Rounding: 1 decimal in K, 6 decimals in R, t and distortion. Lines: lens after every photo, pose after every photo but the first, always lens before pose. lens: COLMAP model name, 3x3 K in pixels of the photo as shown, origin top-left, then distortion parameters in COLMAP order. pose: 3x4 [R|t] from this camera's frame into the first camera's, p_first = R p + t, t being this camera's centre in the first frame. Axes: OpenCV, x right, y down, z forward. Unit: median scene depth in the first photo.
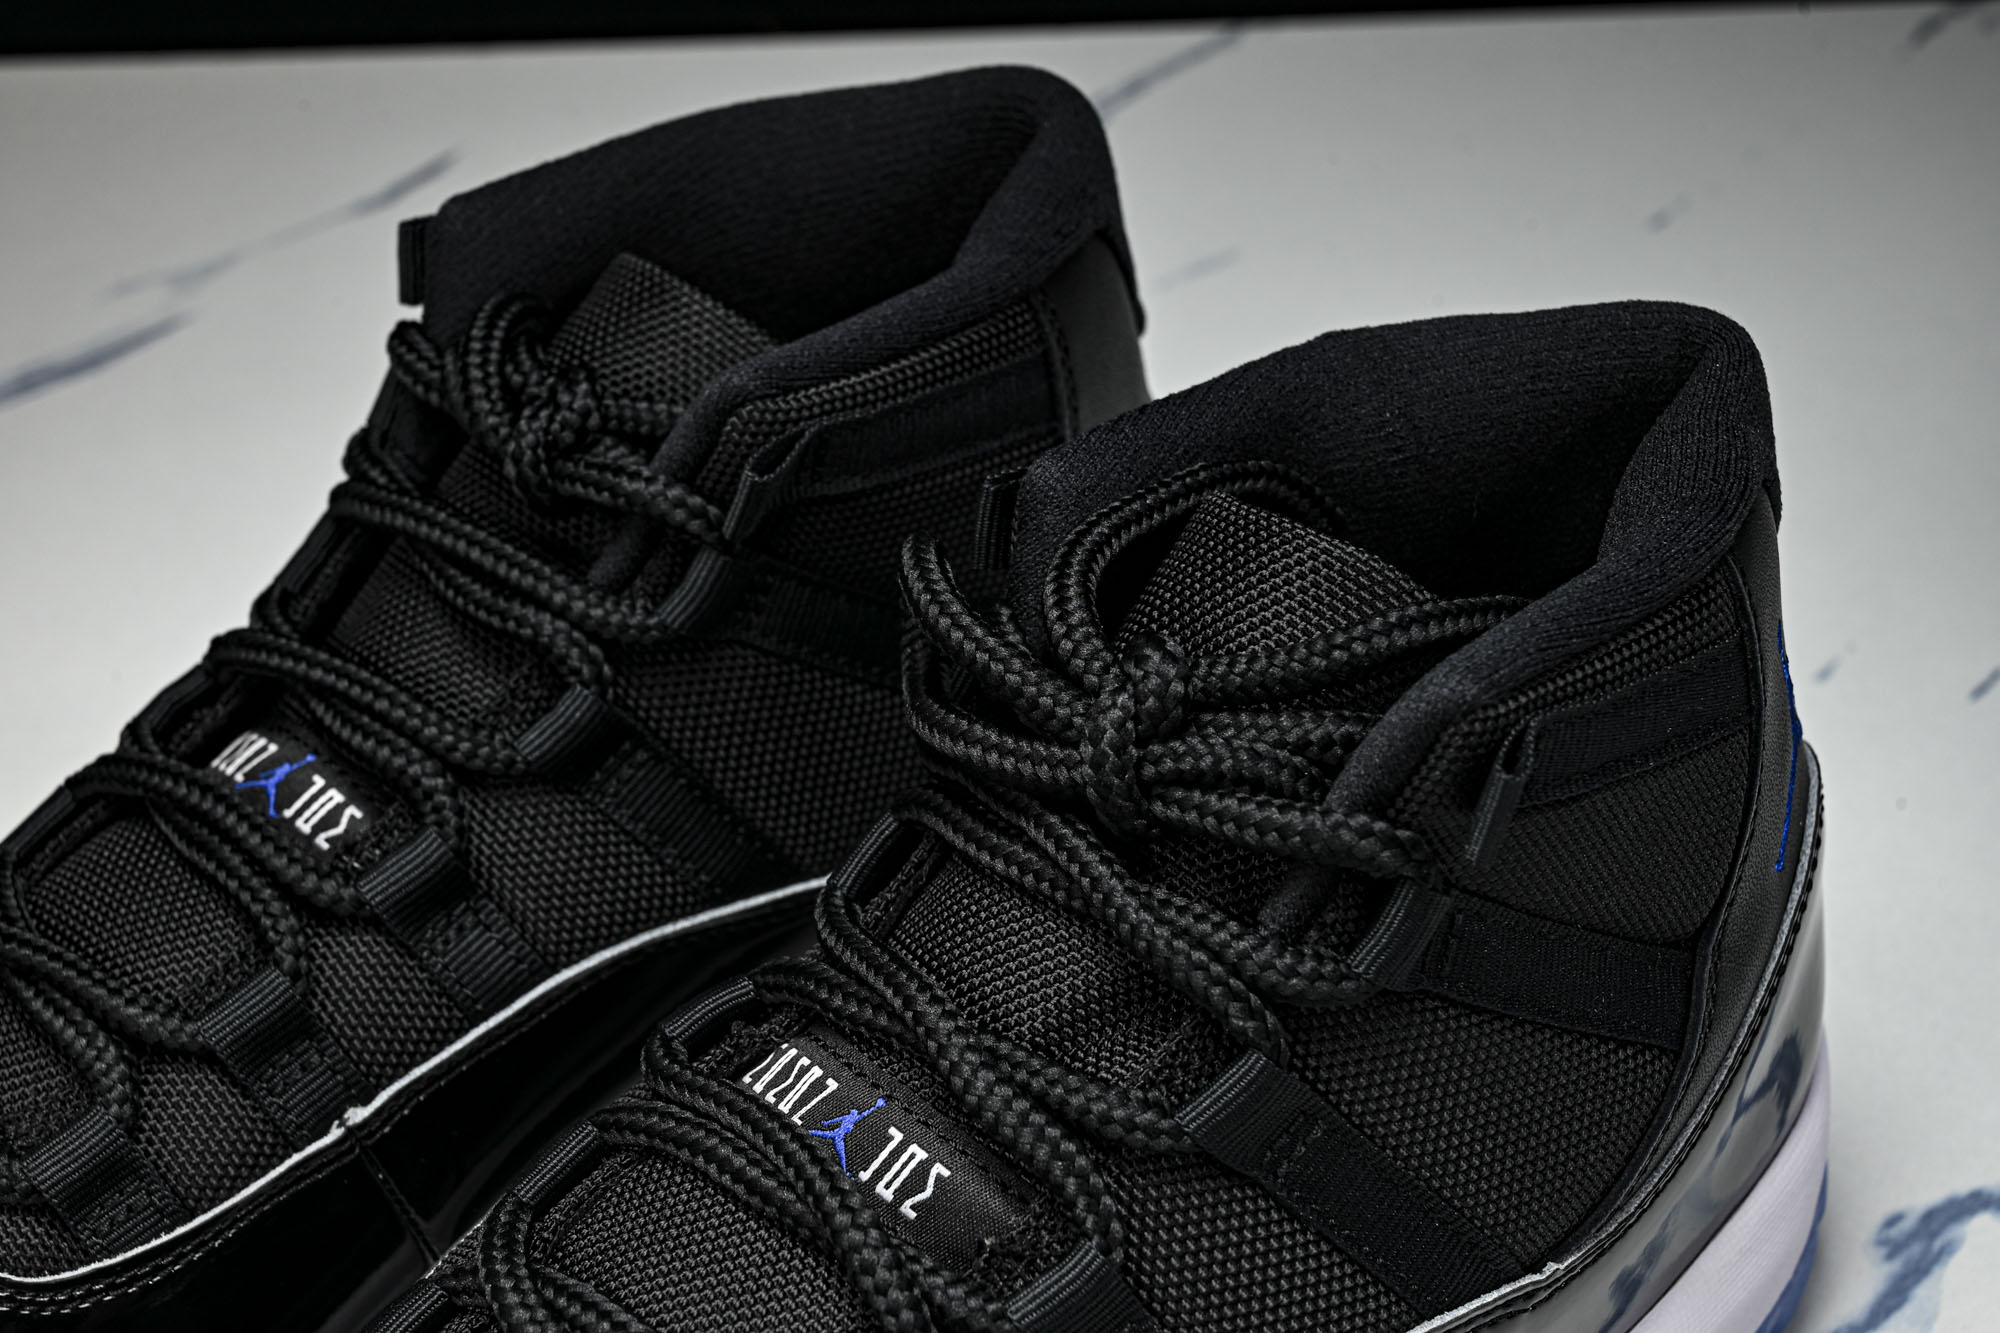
lens RADIAL K [[3497.9, 0, 999.2], [0, 3497.9, 665.7], [0, 0, 1]] dist [-0.017100, 0.000000]
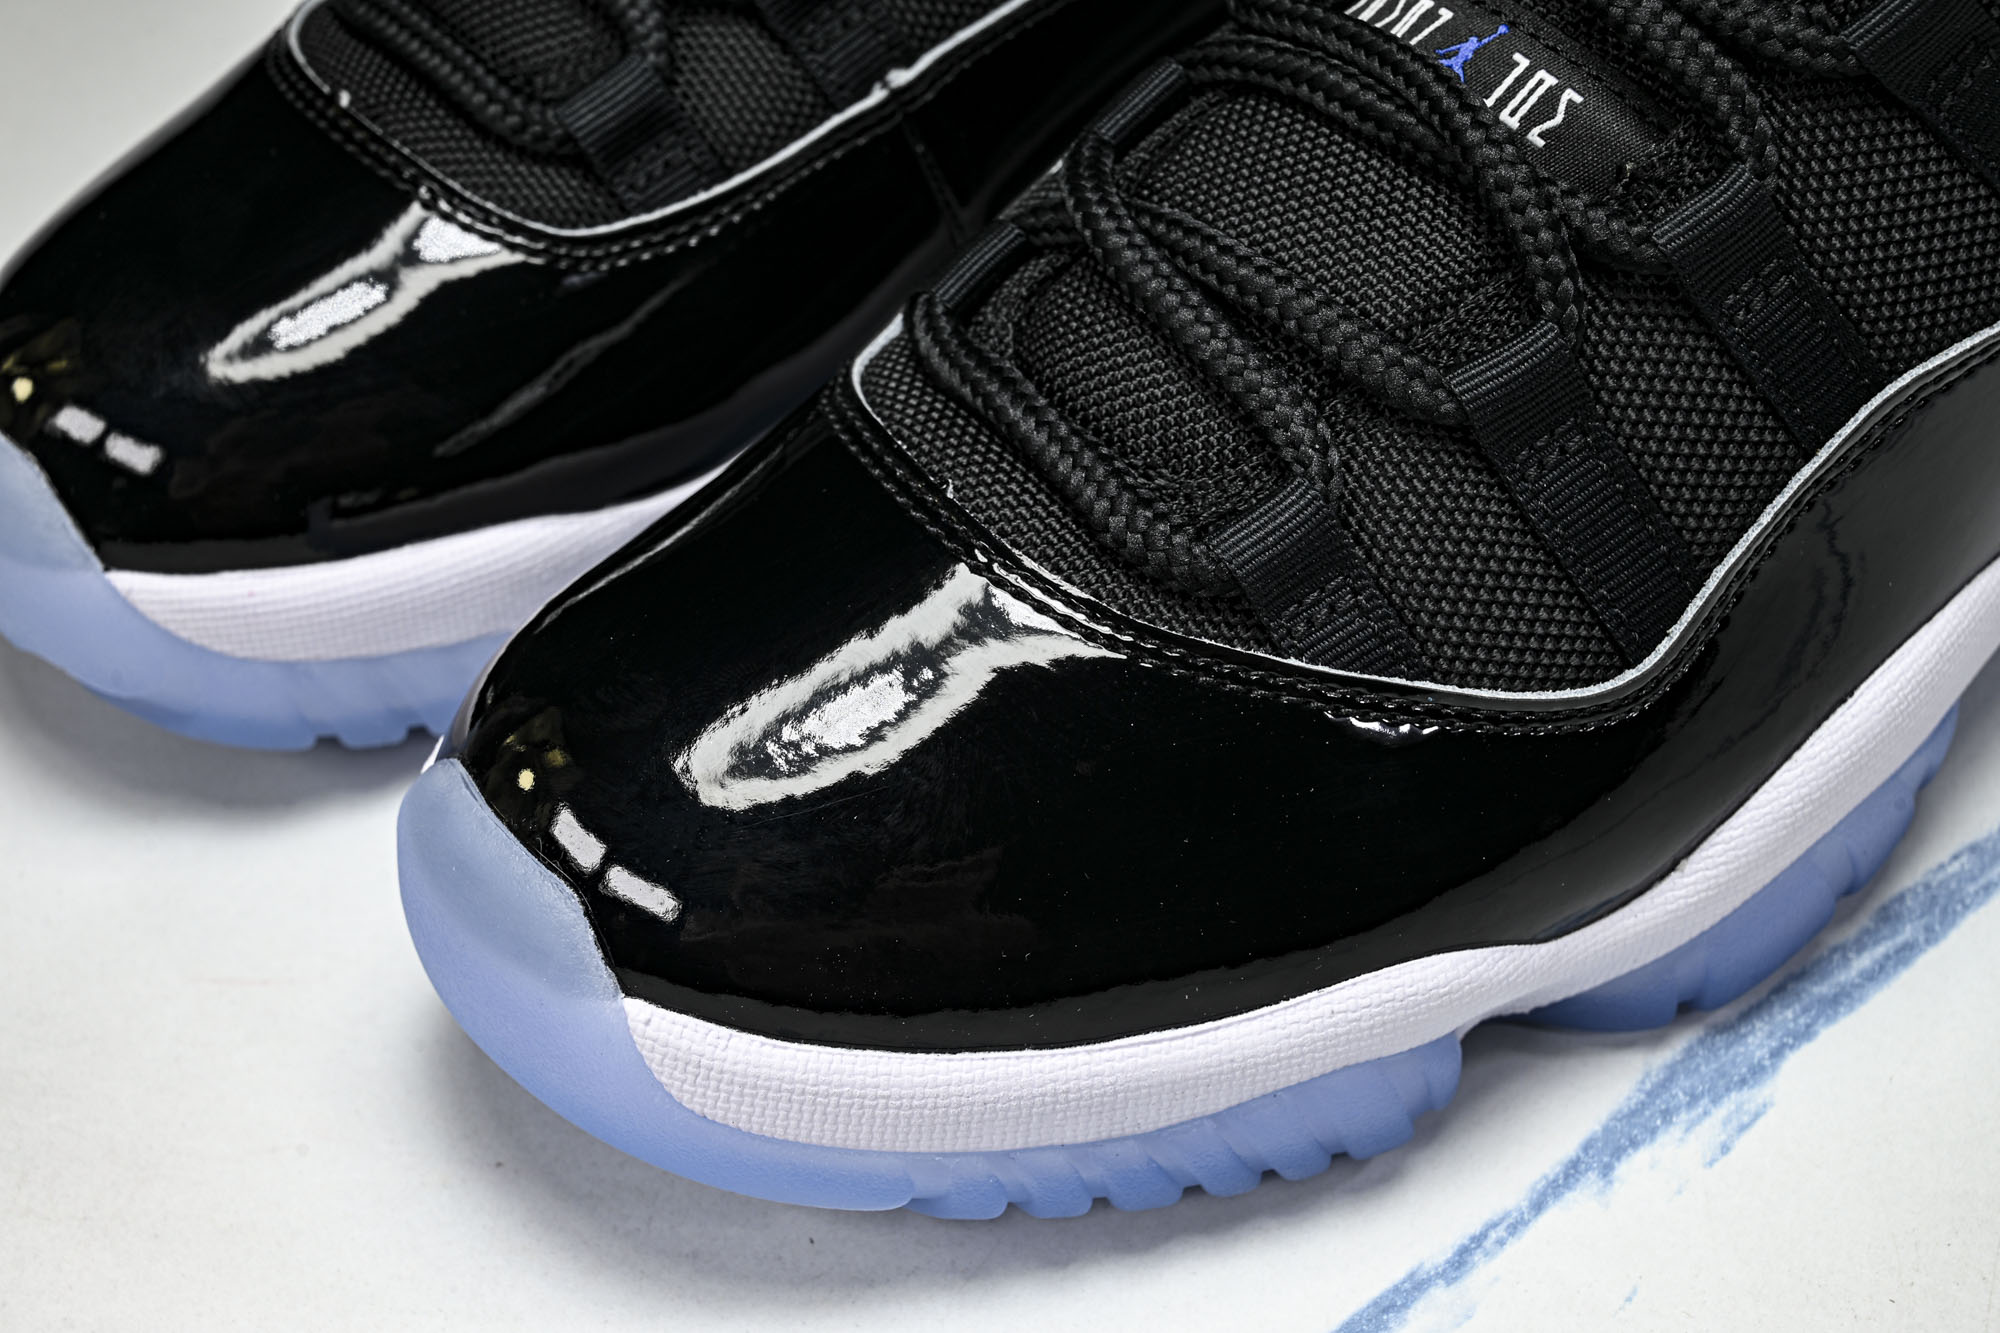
lens RADIAL K [[3497.9, 0, 1000.7], [0, 3497.9, 664.4], [0, 0, 1]] dist [-0.017100, 0.000000]
pose [[0.998107, 0.030888, -0.053179, -0.112611], [-0.021049, 0.984074, 0.176510, 0.130235], [0.057784, -0.175056, 0.982861, 0.051297]]
